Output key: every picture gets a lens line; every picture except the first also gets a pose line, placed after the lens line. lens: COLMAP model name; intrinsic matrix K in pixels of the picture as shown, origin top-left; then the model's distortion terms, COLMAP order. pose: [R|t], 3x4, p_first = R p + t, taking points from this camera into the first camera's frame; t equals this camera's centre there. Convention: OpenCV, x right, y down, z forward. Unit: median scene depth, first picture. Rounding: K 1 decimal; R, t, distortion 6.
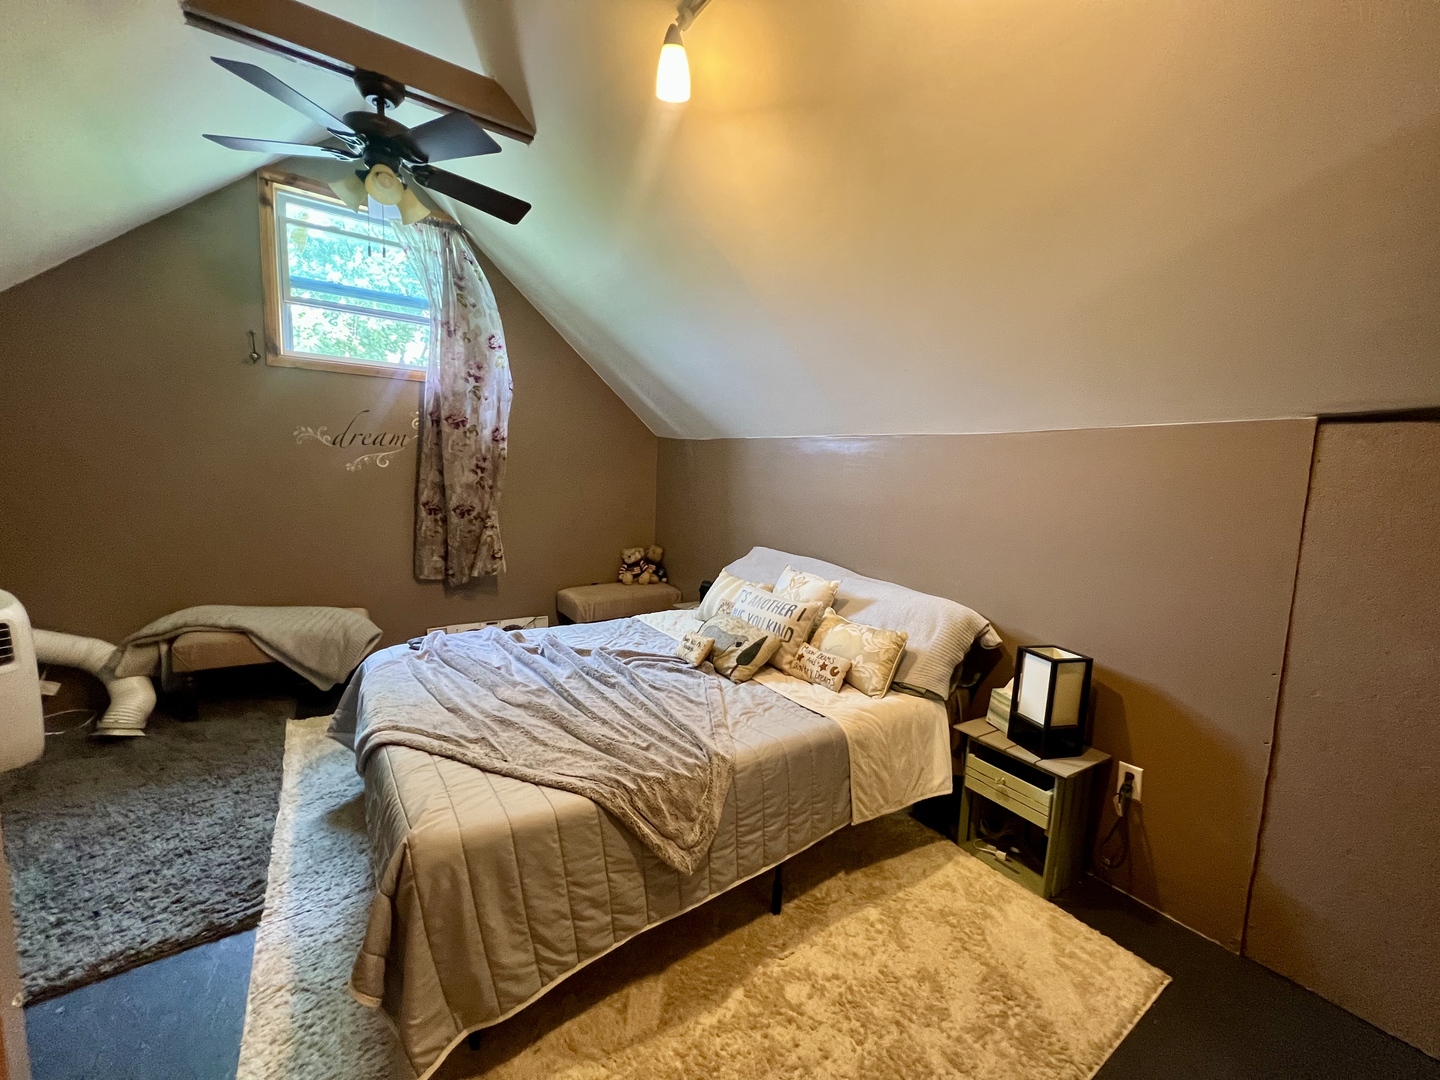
lens RADIAL K [[576.7, 0, 721.5], [0, 576.7, 540.8], [0, 0, 1]] dist [-0.003093, 0.000286]
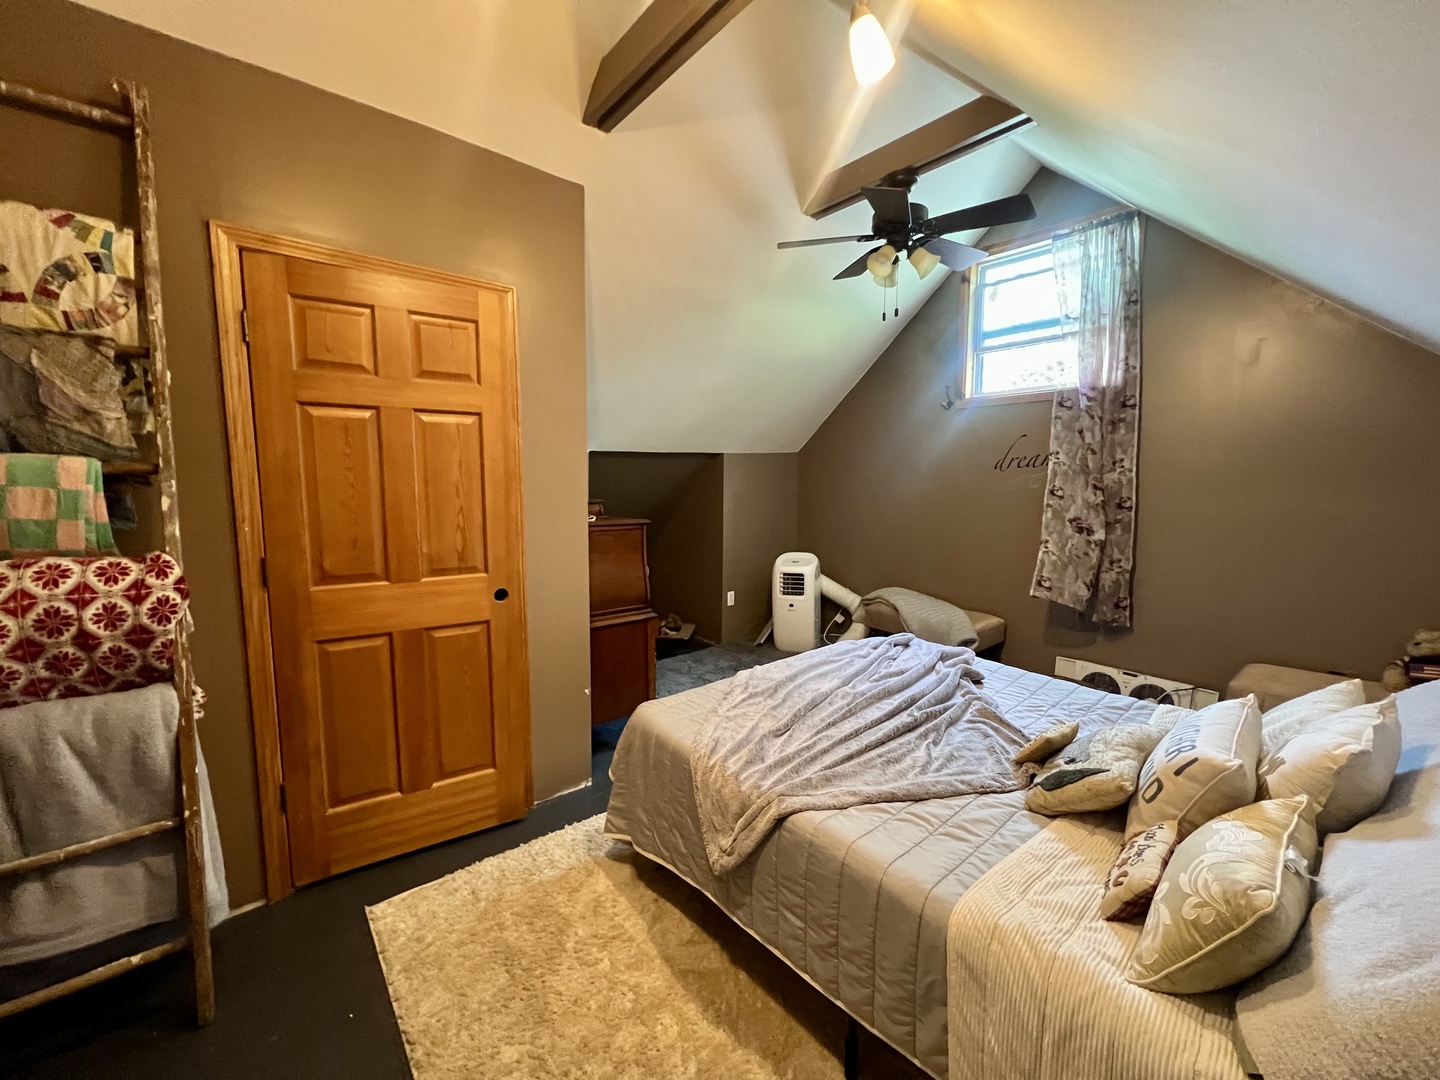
lens RADIAL K [[576.7, 0, 721.5], [0, 576.7, 540.8], [0, 0, 1]] dist [-0.003093, 0.000286]
pose [[0.084672, 0.074746, -0.993601, 0.596743], [-0.120005, 0.990689, 0.064301, -0.050513], [0.989156, 0.113793, 0.092853, 0.542637]]
